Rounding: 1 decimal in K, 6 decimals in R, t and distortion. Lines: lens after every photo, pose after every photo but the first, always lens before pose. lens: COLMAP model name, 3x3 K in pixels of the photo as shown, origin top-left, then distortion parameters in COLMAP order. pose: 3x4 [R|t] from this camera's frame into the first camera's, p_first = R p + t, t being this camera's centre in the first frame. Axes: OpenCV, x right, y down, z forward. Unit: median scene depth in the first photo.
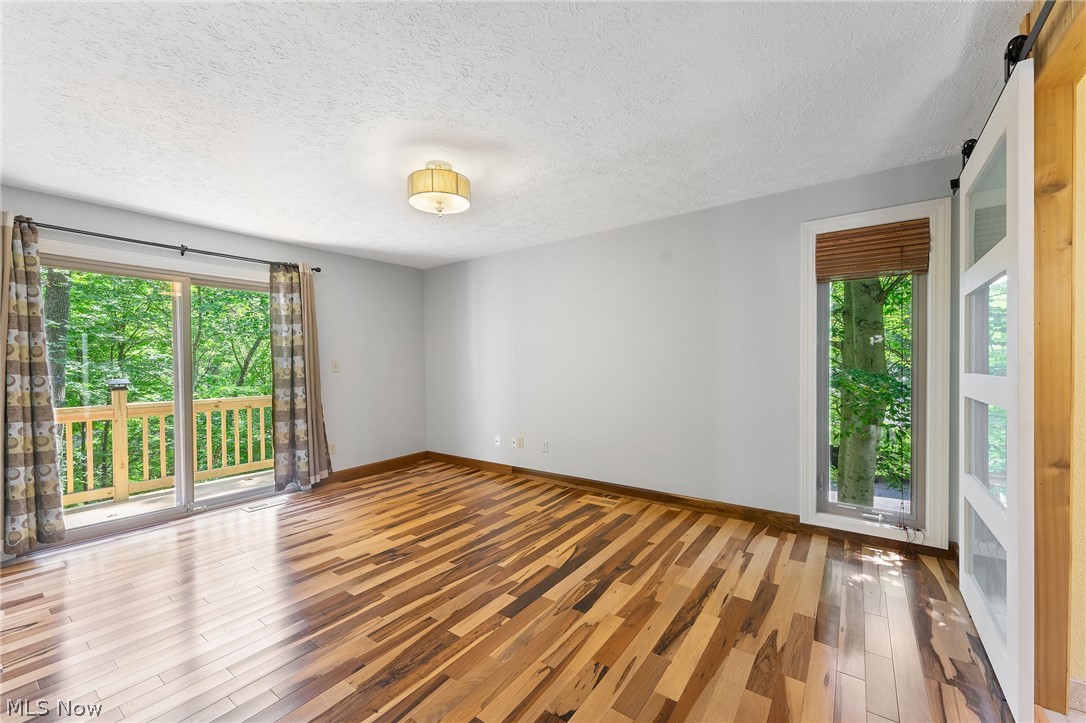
lens RADIAL K [[432.7, 0, 545.8], [0, 432.7, 363.2], [0, 0, 1]] dist [0.001983, 0.000143]
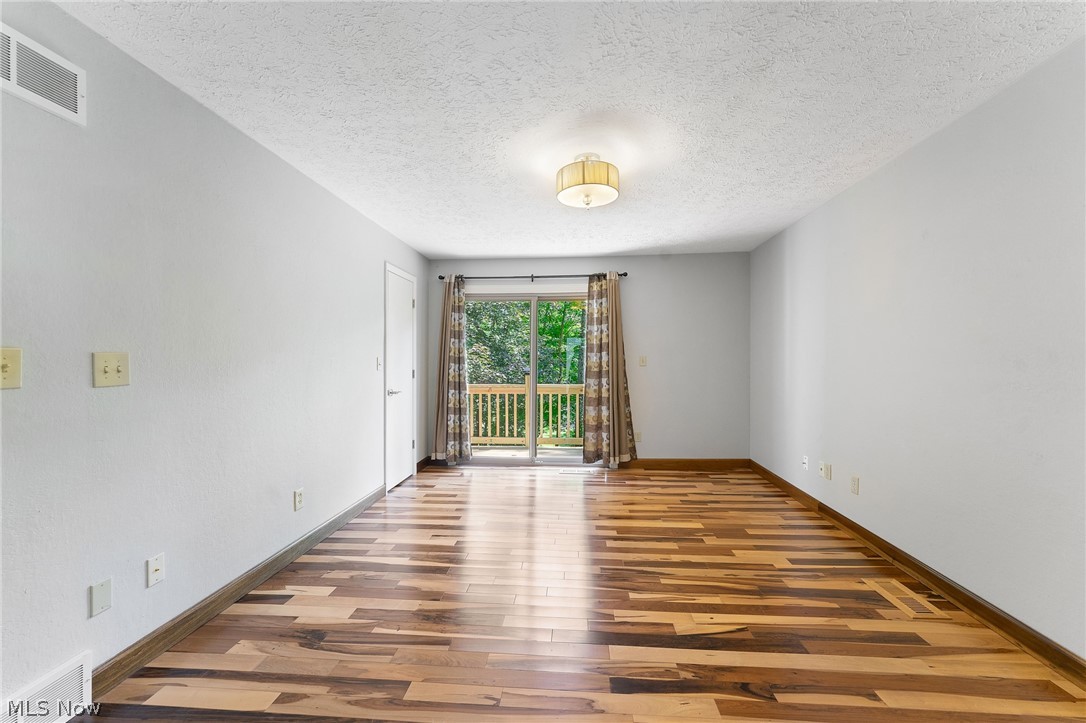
lens RADIAL K [[432.7, 0, 545.8], [0, 432.7, 363.2], [0, 0, 1]] dist [0.001983, 0.000143]
pose [[0.521423, 0.019588, -0.853073, 0.363072], [-0.005404, 0.999792, 0.019654, -0.008711], [0.853281, -0.005639, 0.521421, 0.275208]]
